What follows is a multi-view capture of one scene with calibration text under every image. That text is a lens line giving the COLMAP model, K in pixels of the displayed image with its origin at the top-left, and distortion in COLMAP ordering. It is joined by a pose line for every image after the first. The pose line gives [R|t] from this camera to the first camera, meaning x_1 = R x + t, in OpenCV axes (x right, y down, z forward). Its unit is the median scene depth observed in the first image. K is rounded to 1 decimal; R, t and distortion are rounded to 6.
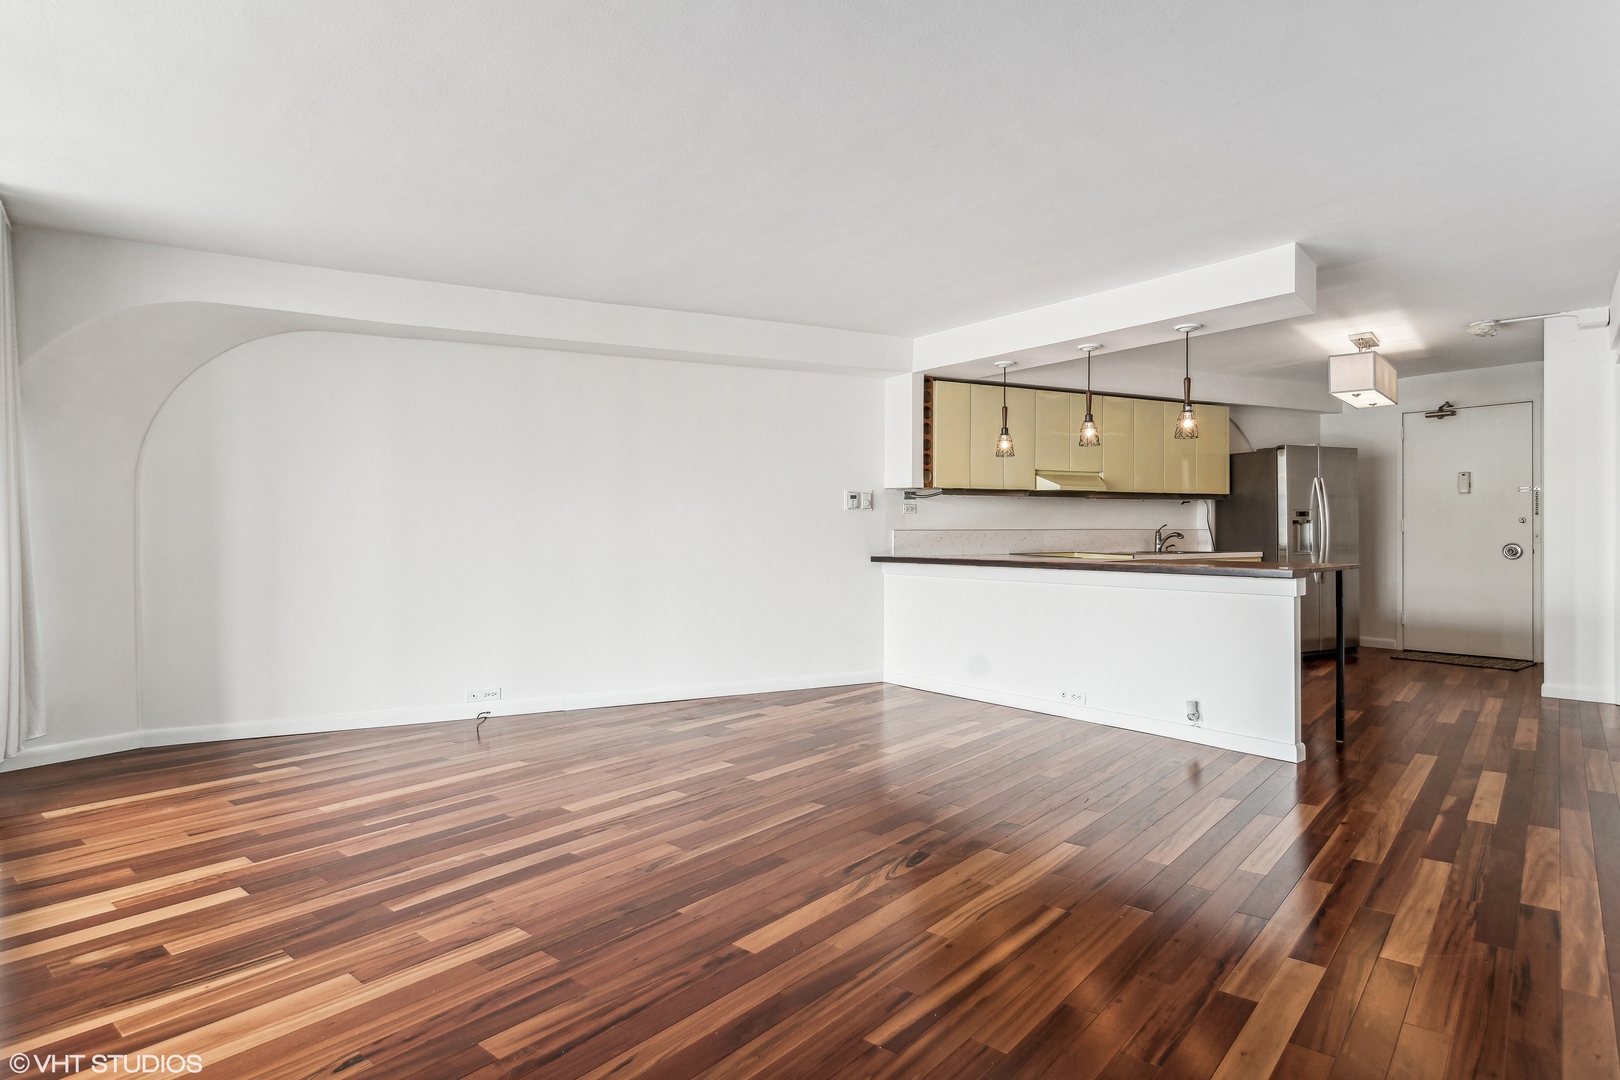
lens RADIAL K [[884.1, 0, 809.9], [0, 884.1, 534.0], [0, 0, 1]] dist [0.018448, -0.003824]
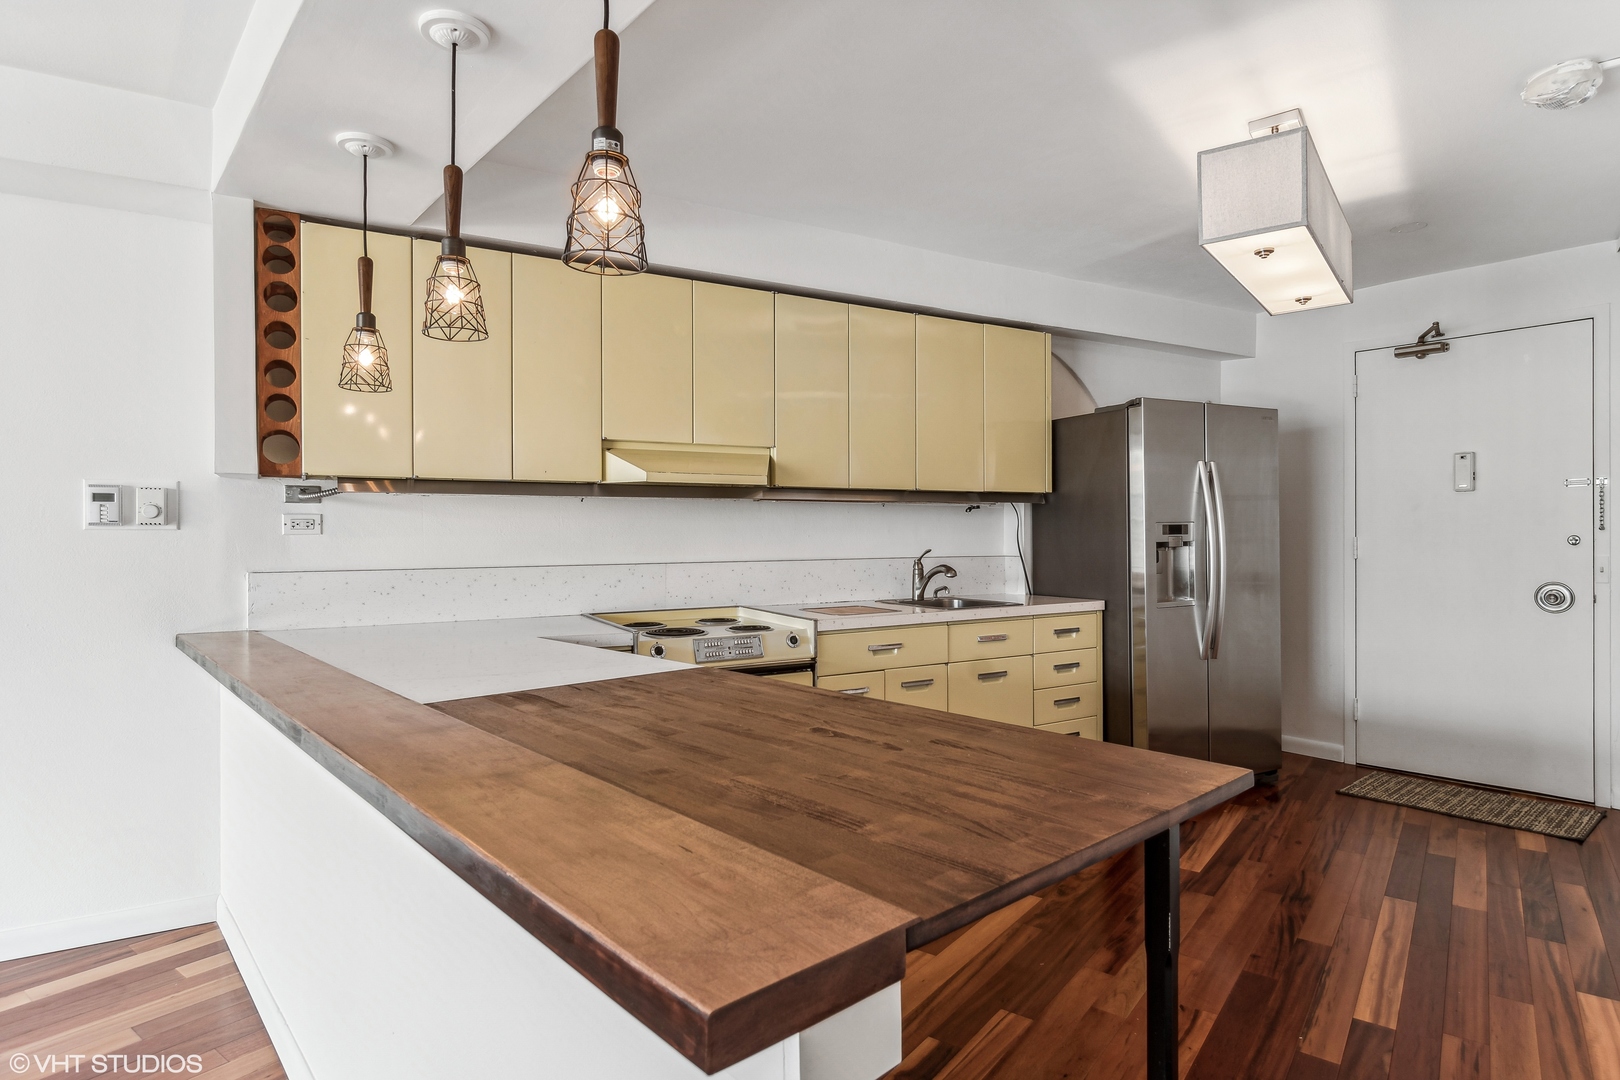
lens RADIAL K [[884.1, 0, 806.0], [0, 884.1, 540.0], [0, 0, 1]] dist [0.018448, -0.003824]
pose [[0.998789, -0.003229, 0.049087, 0.299448], [0.002996, 0.999984, 0.004817, -0.018938], [-0.049102, -0.004664, 0.998783, 0.468856]]
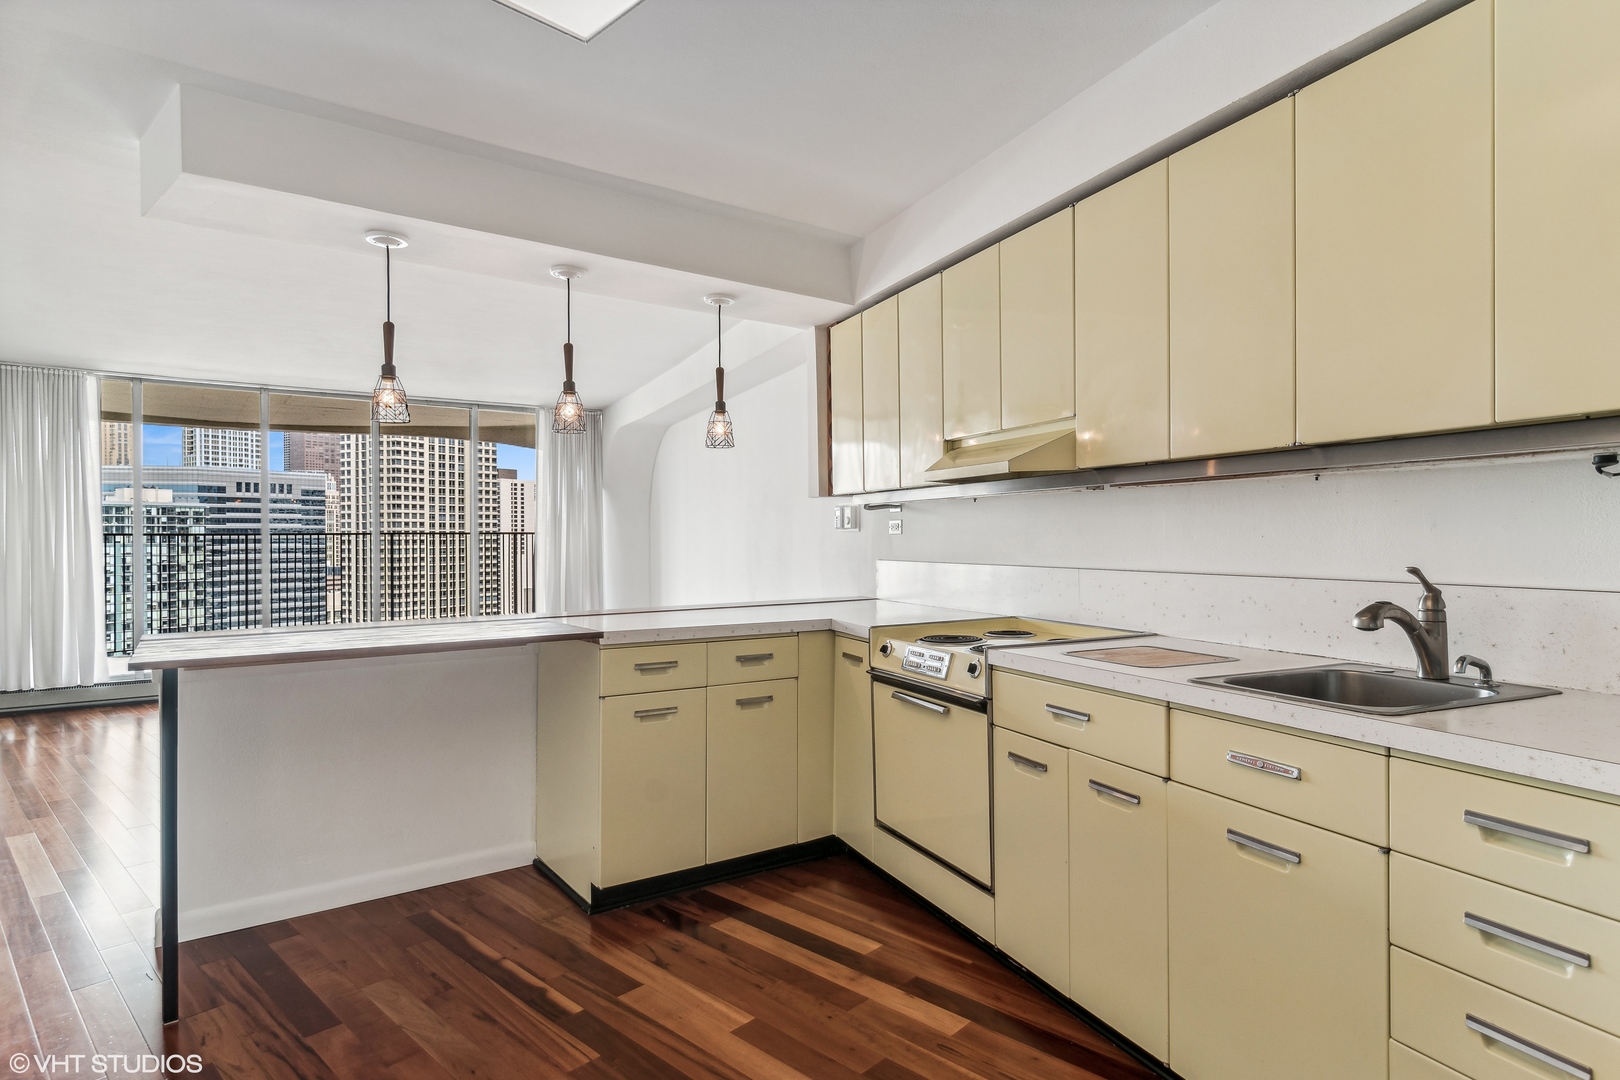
lens RADIAL K [[884.1, 0, 799.1], [0, 884.1, 538.1], [0, 0, 1]] dist [0.018448, -0.003824]
pose [[-0.065452, 0.003193, -0.997851, 0.648554], [0.001416, 0.999994, 0.003107, -0.019598], [0.997855, -0.001209, -0.065456, 0.843274]]
